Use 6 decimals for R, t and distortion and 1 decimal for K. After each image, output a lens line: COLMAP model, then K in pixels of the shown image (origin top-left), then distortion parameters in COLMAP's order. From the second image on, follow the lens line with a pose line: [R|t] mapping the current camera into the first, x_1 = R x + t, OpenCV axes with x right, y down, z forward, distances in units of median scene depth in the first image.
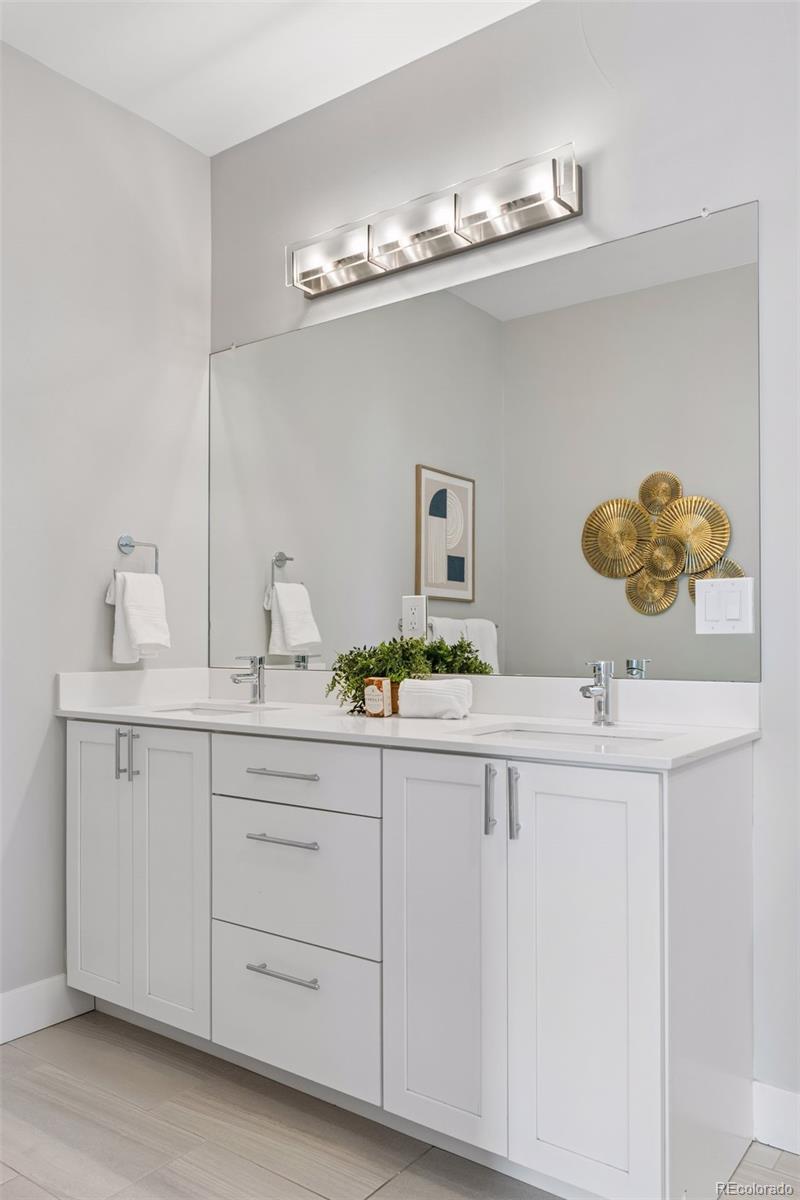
lens RADIAL K [[891.0, 0, 405.8], [0, 891.0, 627.1], [0, 0, 1]] dist [-0.008085, 0.007062]
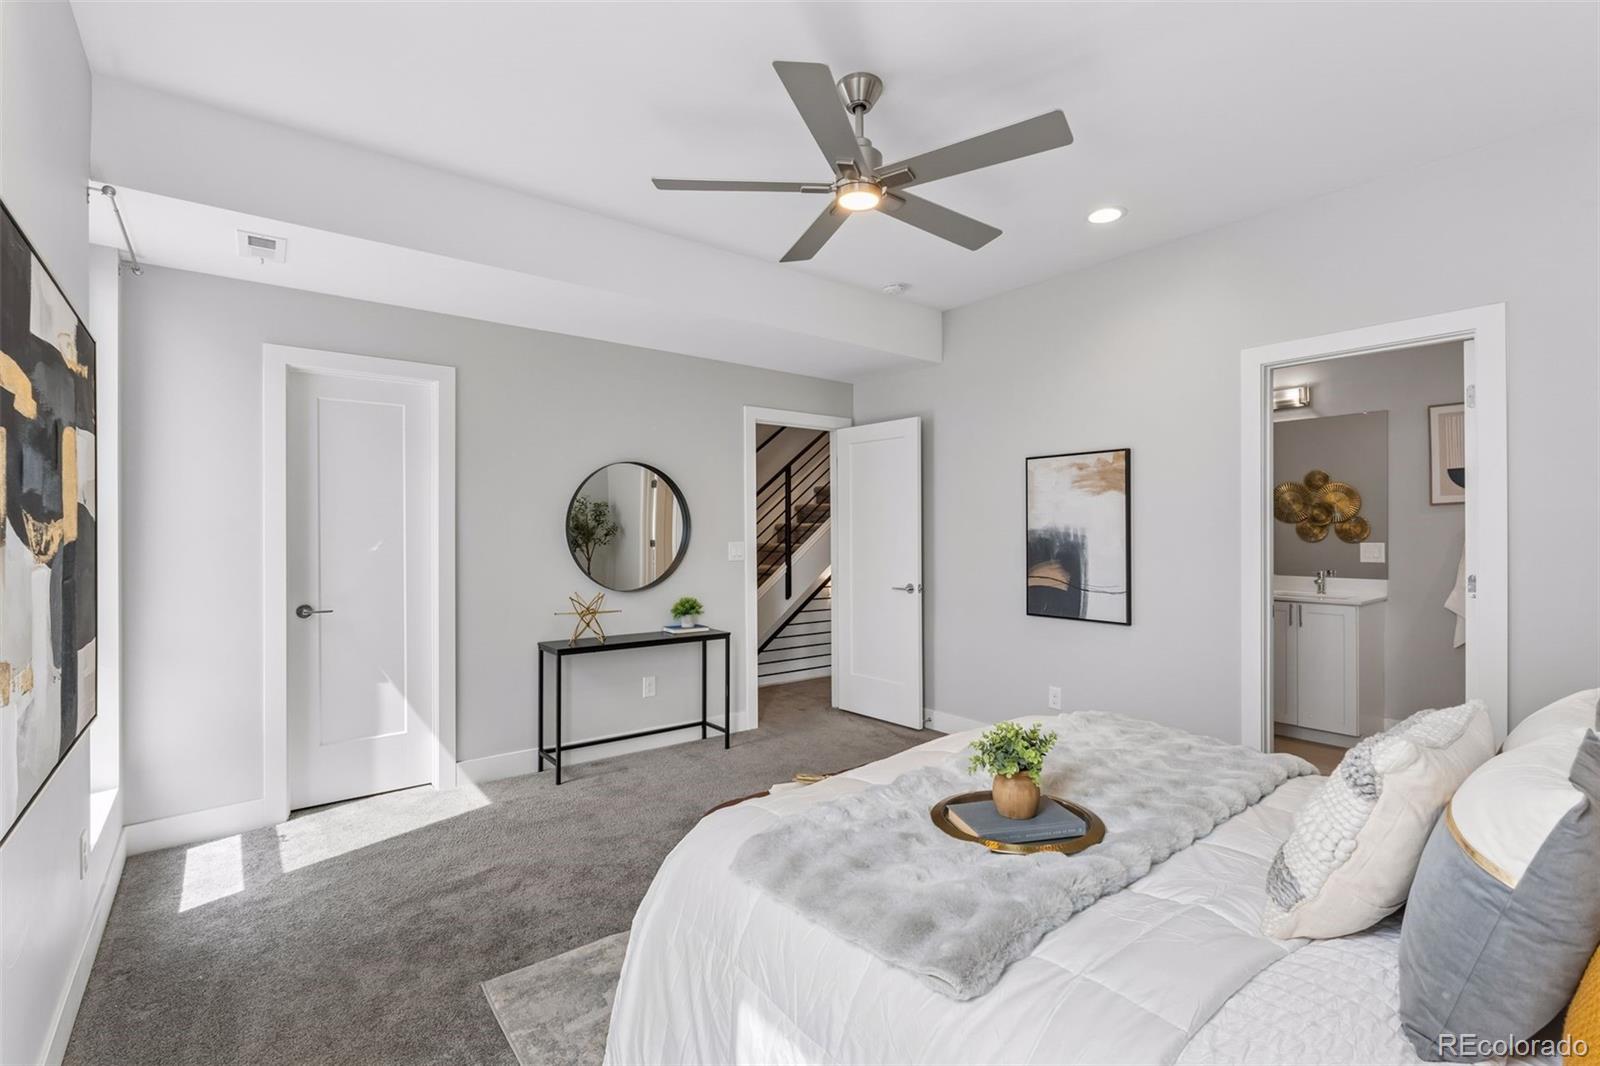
lens RADIAL K [[736.0, 0, 793.7], [0, 736.0, 531.3], [0, 0, 1]] dist [-0.001948, 0.002745]
pose [[0.964877, -0.003410, -0.262679, -0.658051], [0.006715, 0.999909, 0.011686, -0.106154], [0.262615, -0.013040, 0.964812, -1.423601]]
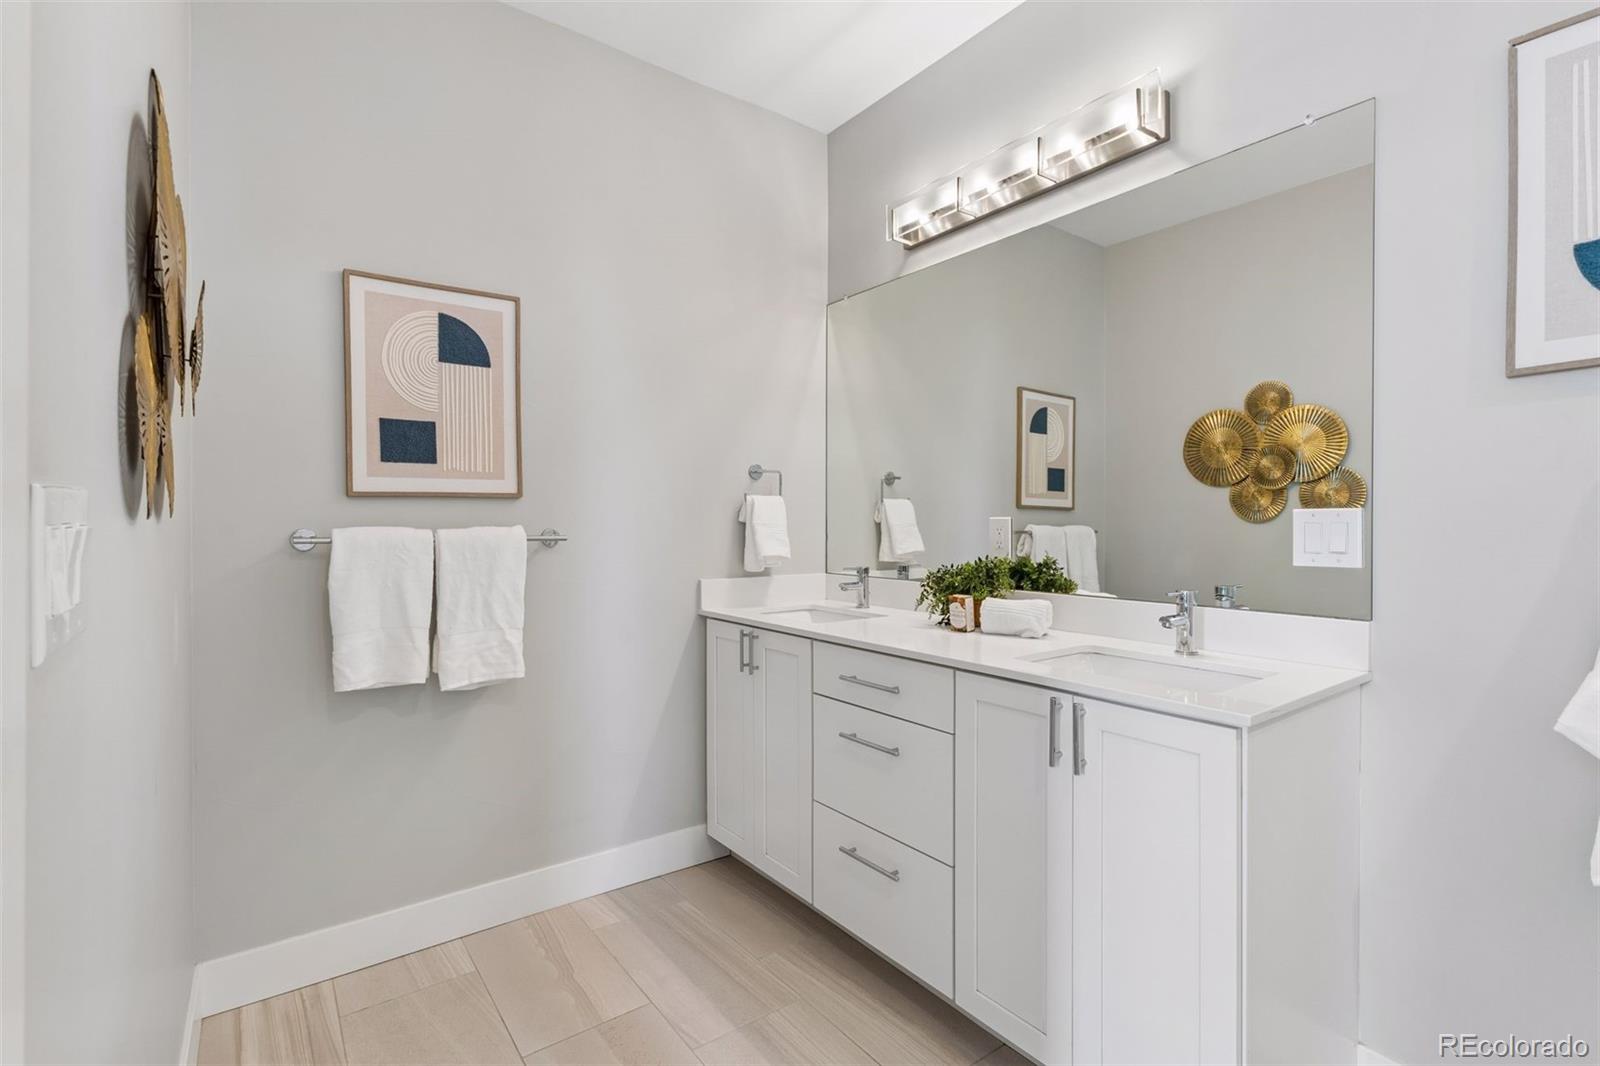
lens RADIAL K [[736.0, 0, 812.1], [0, 736.0, 525.5], [0, 0, 1]] dist [-0.001948, 0.002745]
pose [[0.958187, 0.004765, -0.286102, 0.047336], [0.000095, 0.999856, 0.016971, -0.041219], [0.286142, -0.016289, 0.958049, 0.079554]]
